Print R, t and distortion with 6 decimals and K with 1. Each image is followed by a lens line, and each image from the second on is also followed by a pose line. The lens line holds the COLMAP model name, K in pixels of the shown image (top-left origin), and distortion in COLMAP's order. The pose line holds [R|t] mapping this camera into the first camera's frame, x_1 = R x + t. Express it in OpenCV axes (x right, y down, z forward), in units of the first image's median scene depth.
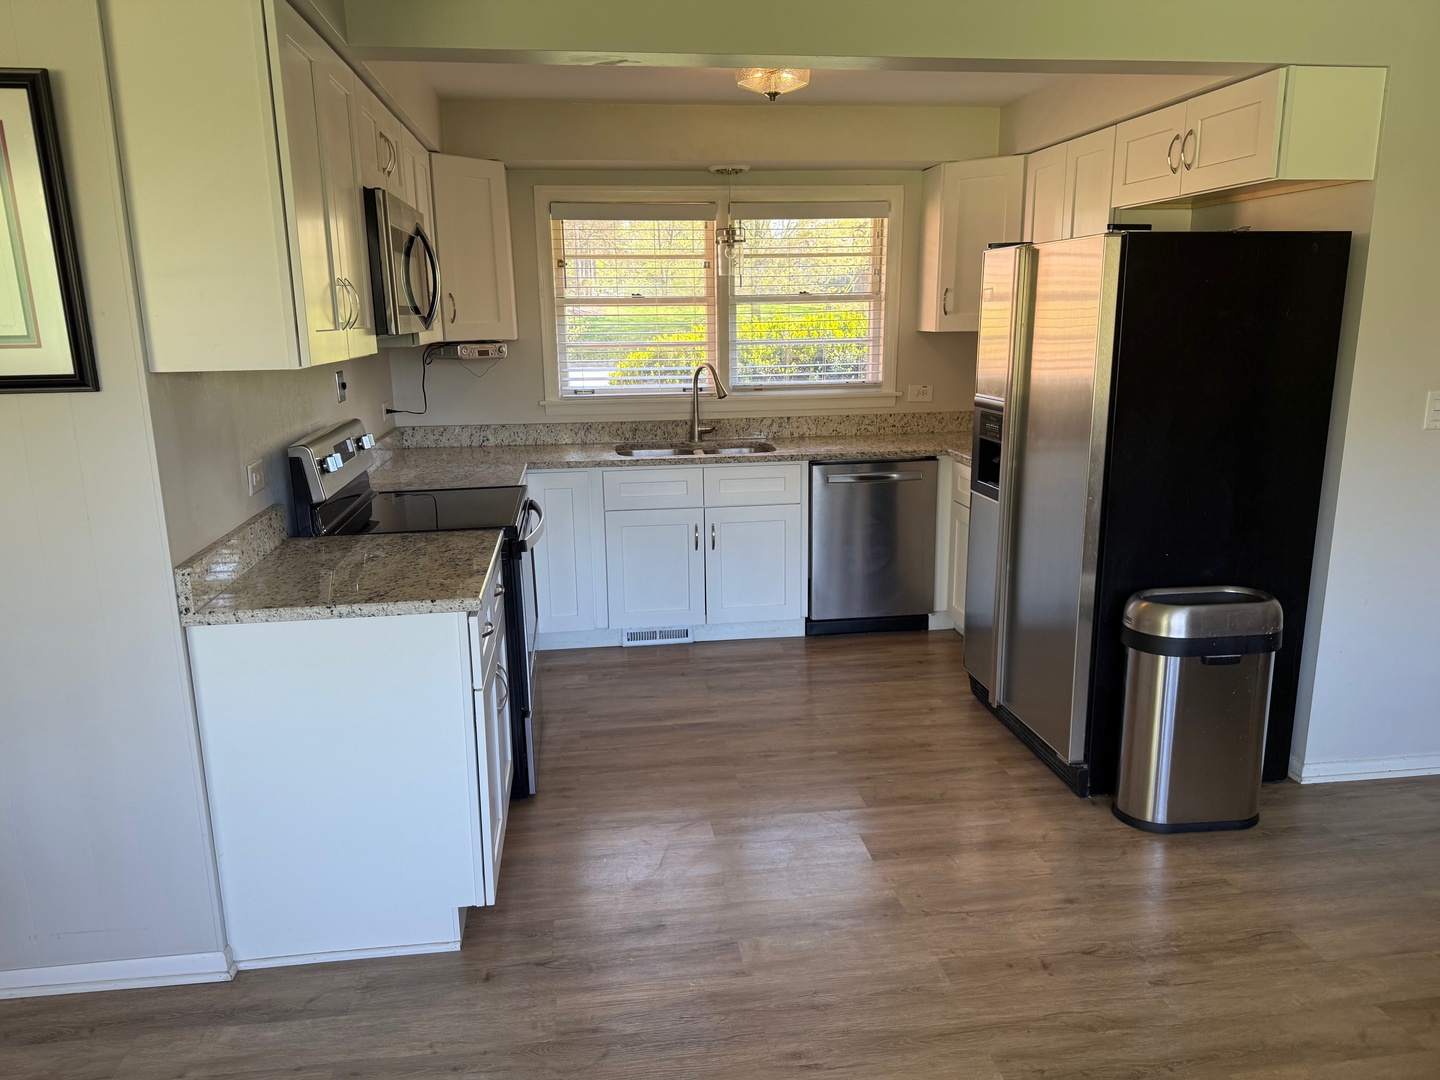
lens RADIAL K [[1025.0, 0, 719.5], [0, 1025.0, 543.4], [0, 0, 1]] dist [-0.002341, -0.000719]
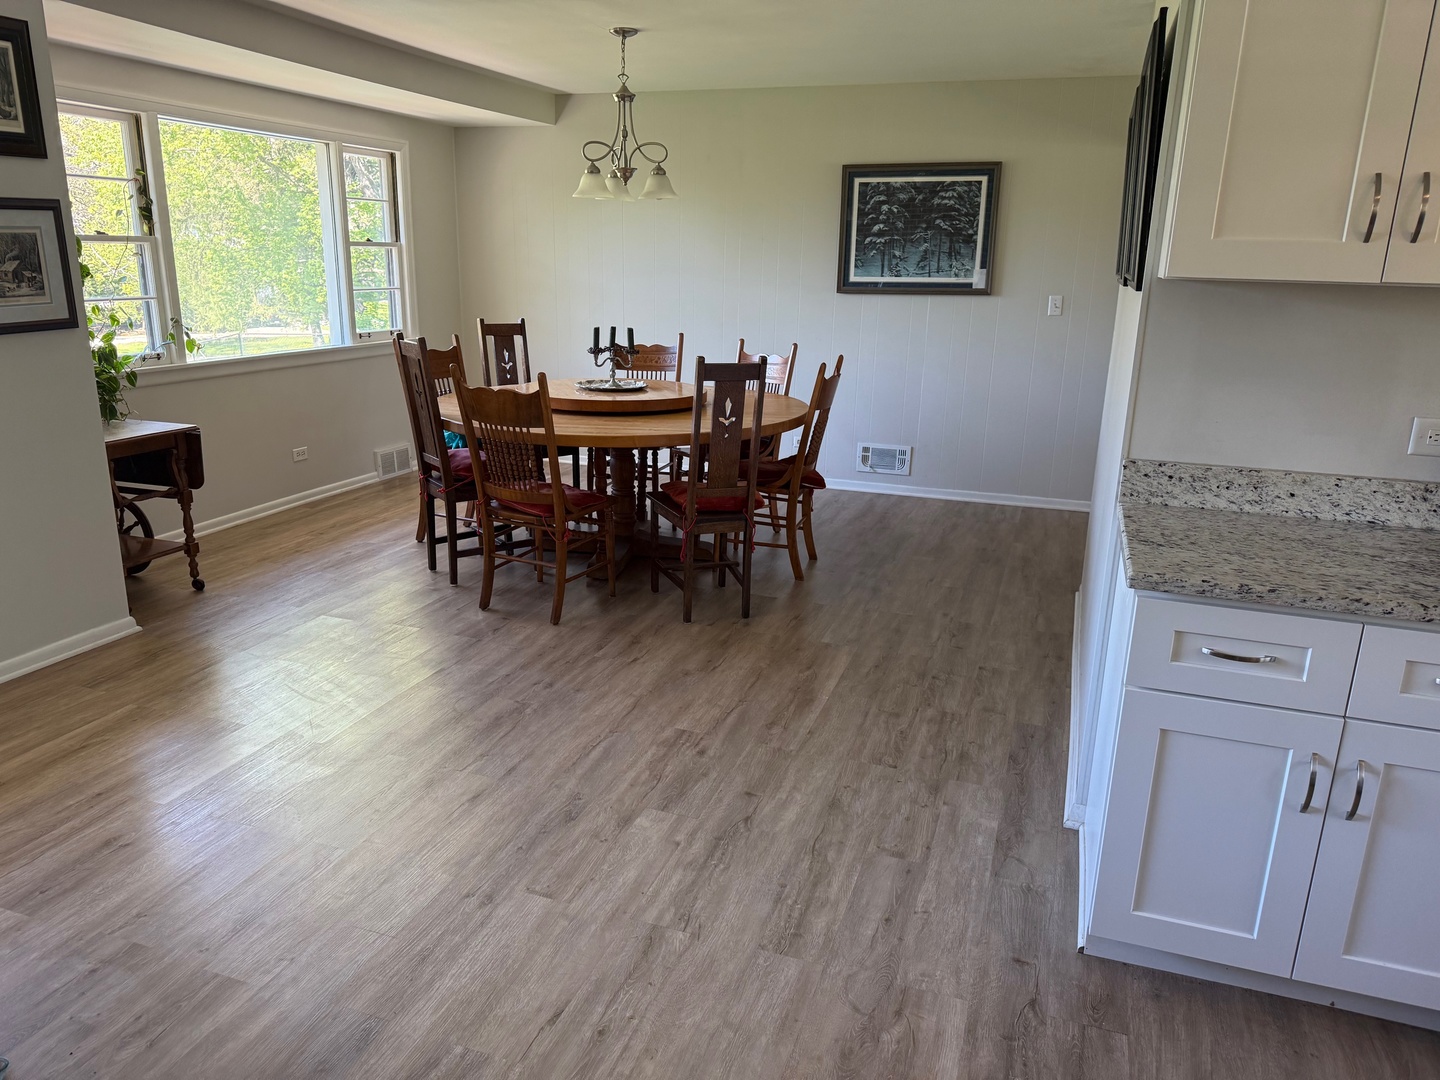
lens RADIAL K [[1025.0, 0, 718.4], [0, 1025.0, 540.9], [0, 0, 1]] dist [-0.002341, -0.000719]
pose [[-0.450431, 0.248047, -0.857662, 0.605798], [-0.207554, 0.905220, 0.370806, -0.203563], [0.868351, 0.345034, -0.356256, 0.995647]]
